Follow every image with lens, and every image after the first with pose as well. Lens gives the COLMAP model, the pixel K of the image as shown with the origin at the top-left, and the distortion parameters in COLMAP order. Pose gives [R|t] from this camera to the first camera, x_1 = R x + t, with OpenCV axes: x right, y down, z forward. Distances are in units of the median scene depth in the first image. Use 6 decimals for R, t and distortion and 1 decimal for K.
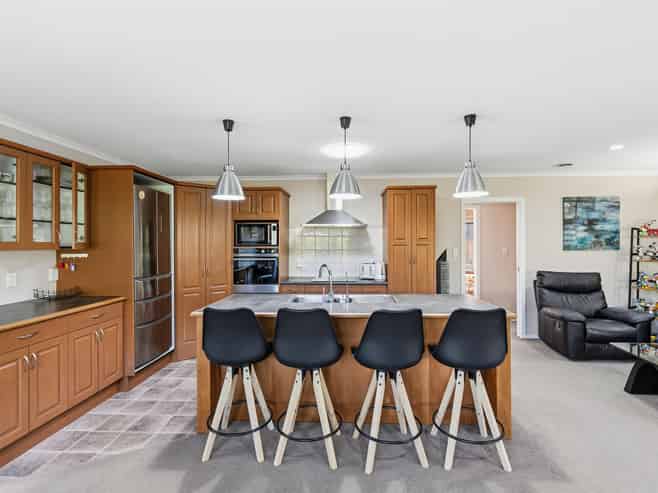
lens RADIAL K [[318.5, 0, 327.1], [0, 318.5, 250.8], [0, 0, 1]] dist [0.000635, 0.000607]
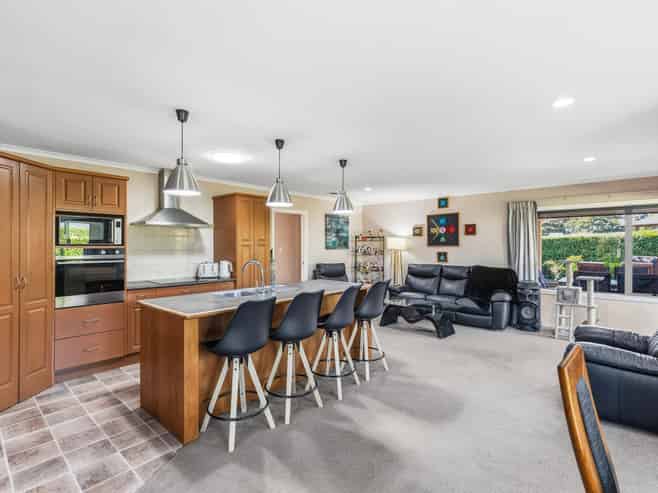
lens RADIAL K [[334.3, 0, 321.9], [0, 334.3, 246.5], [0, 0, 1]] dist [-0.005985, -0.000820]
pose [[0.633314, 0.002162, 0.773892, -0.505683], [0.011879, 0.999851, -0.012514, 0.004917], [-0.773804, 0.017119, 0.633194, 0.033018]]
